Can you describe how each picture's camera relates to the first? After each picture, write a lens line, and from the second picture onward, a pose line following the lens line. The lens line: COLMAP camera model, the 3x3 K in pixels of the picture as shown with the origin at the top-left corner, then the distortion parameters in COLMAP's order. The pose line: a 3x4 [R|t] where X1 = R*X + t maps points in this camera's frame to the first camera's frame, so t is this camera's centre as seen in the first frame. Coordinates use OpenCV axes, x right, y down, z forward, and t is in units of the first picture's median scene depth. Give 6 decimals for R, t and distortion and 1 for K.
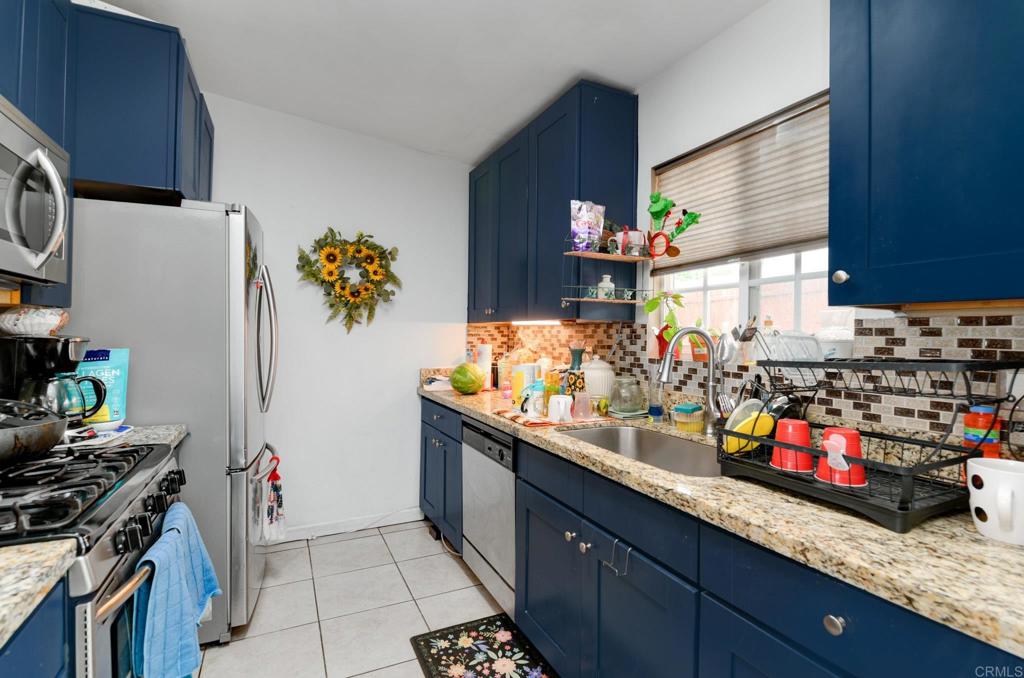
lens RADIAL K [[473.9, 0, 509.3], [0, 473.9, 335.4], [0, 0, 1]] dist [0.008885, -0.013027]
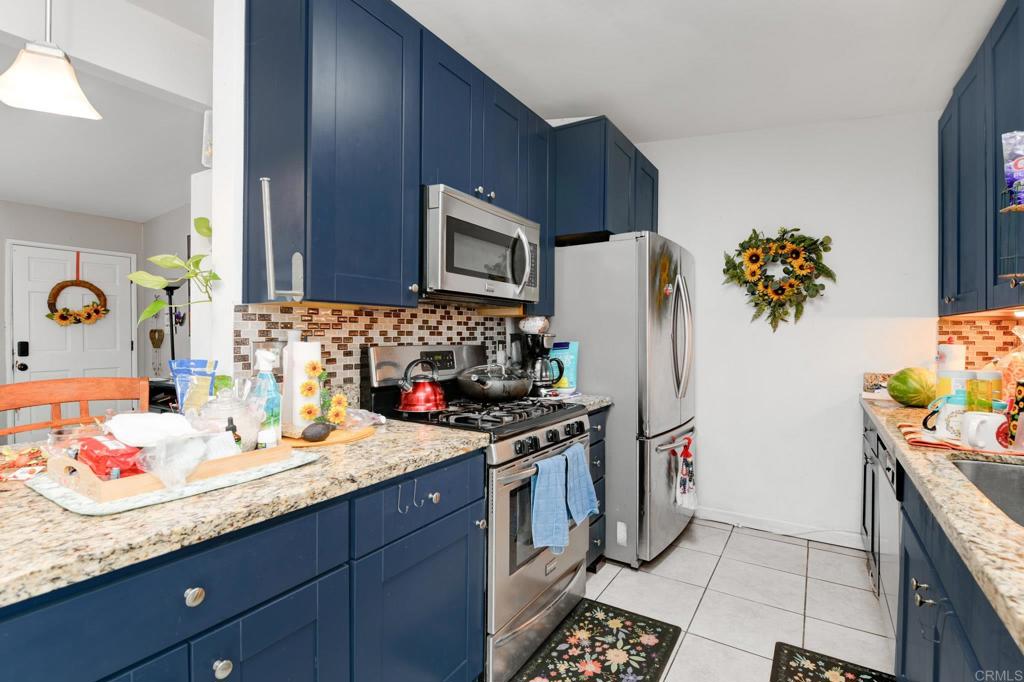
lens RADIAL K [[471.6, 0, 509.3], [0, 471.6, 336.7], [0, 0, 1]] dist [0.010970, -0.010746]
pose [[0.523047, -0.002123, -0.852301, 0.341361], [-0.001527, 0.999993, -0.003429, 0.016437], [0.852302, 0.003095, 0.523040, 0.021975]]
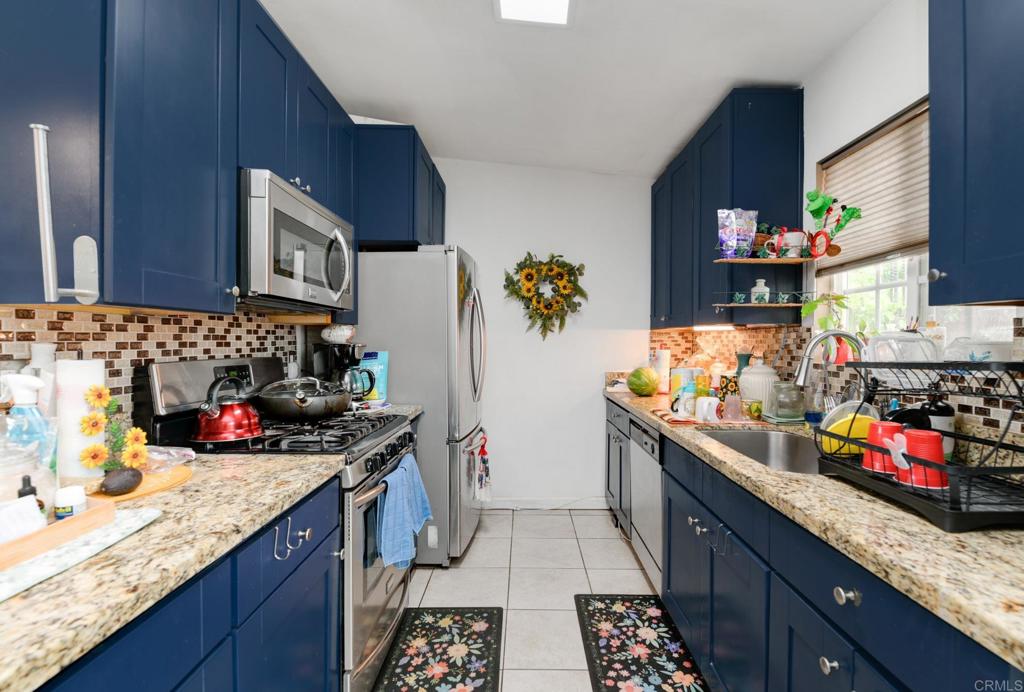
lens RADIAL K [[476.5, 0, 512.0], [0, 476.5, 346.0], [0, 0, 1]] dist [0.004672, -0.008270]
pose [[0.890838, -0.002834, -0.454313, 0.203182], [0.005653, 0.999972, 0.004848, 0.005747], [0.454287, -0.006887, 0.890829, -0.139141]]
